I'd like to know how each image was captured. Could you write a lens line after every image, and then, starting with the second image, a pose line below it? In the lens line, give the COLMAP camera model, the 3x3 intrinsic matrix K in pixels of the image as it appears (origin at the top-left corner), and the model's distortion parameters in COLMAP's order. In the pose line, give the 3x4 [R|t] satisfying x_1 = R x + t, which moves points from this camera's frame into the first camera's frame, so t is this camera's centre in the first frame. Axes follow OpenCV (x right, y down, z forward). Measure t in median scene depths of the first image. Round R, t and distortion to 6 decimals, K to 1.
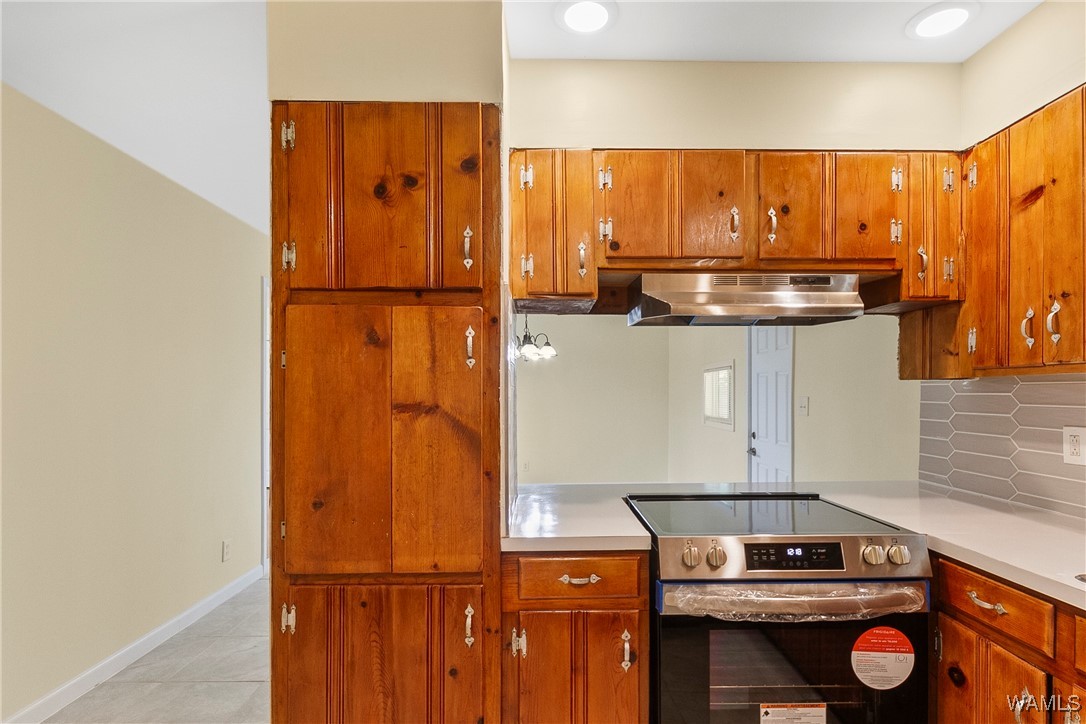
lens RADIAL K [[551.8, 0, 543.7], [0, 551.8, 398.1], [0, 0, 1]] dist [0.004355, -0.000688]
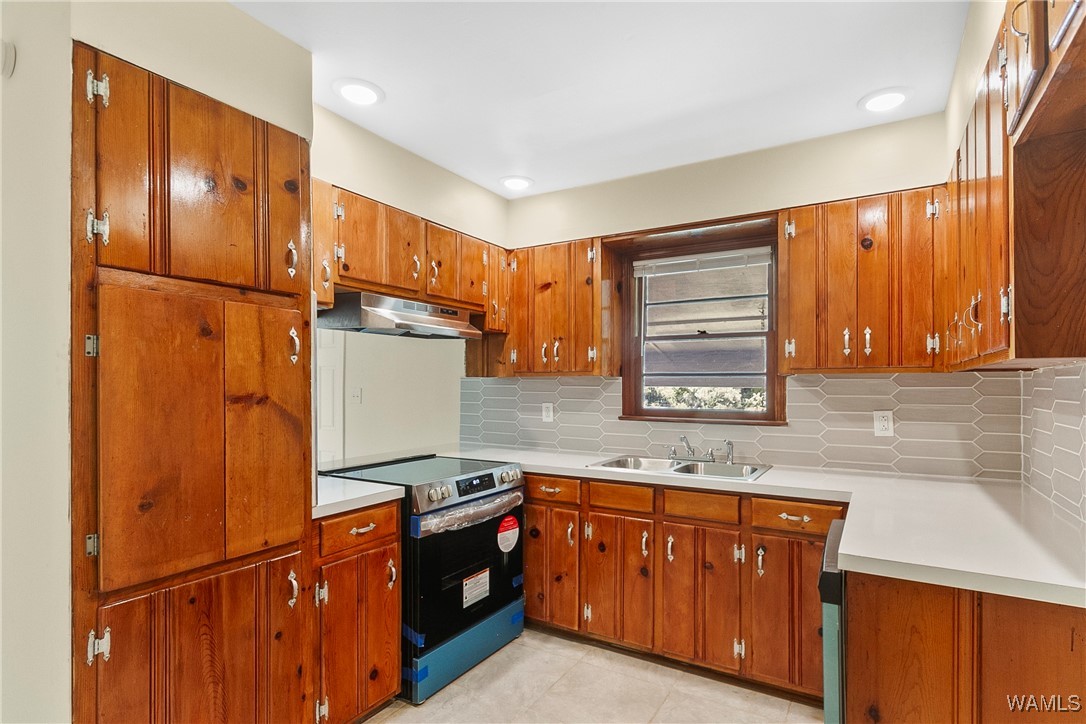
lens RADIAL K [[551.8, 0, 555.3], [0, 551.8, 384.4], [0, 0, 1]] dist [0.004355, -0.000688]
pose [[0.521922, 0.002969, 0.852988, -0.823976], [0.004624, 0.999969, -0.006310, -0.001044], [-0.852981, 0.007238, 0.521892, -0.063728]]
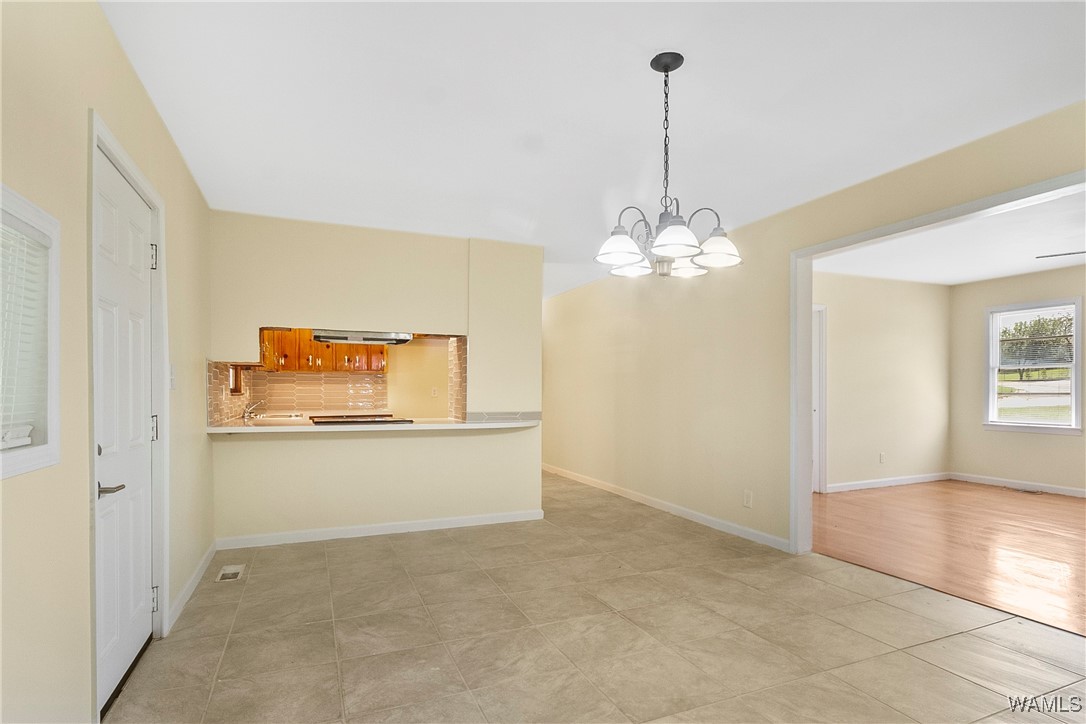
lens RADIAL K [[551.8, 0, 561.3], [0, 551.8, 391.0], [0, 0, 1]] dist [0.004355, -0.000688]
pose [[-0.914248, 0.000778, -0.405155, 0.674332], [-0.003349, 0.999949, 0.009478, 0.061035], [0.405141, 0.010022, -0.914199, 4.412032]]
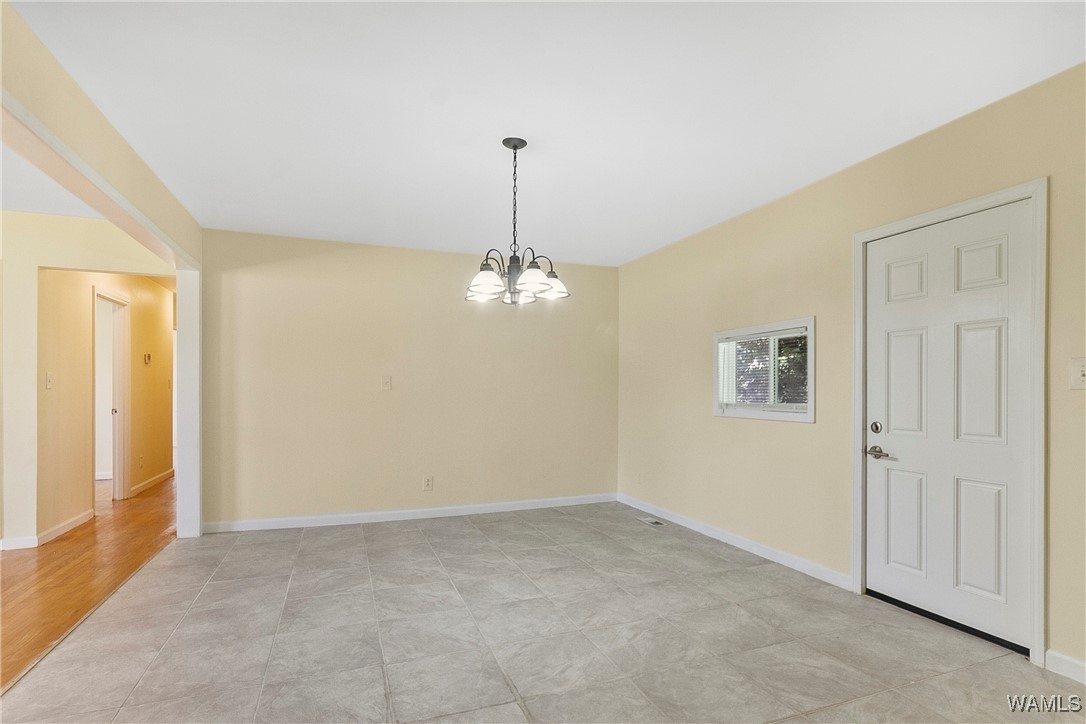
lens RADIAL K [[551.8, 0, 550.8], [0, 551.8, 394.2], [0, 0, 1]] dist [0.004355, -0.000688]
pose [[0.937423, -0.000485, 0.348193, -0.631760], [0.001768, 0.999993, -0.003368, 0.088213], [-0.348189, 0.003773, 0.937417, 1.532309]]
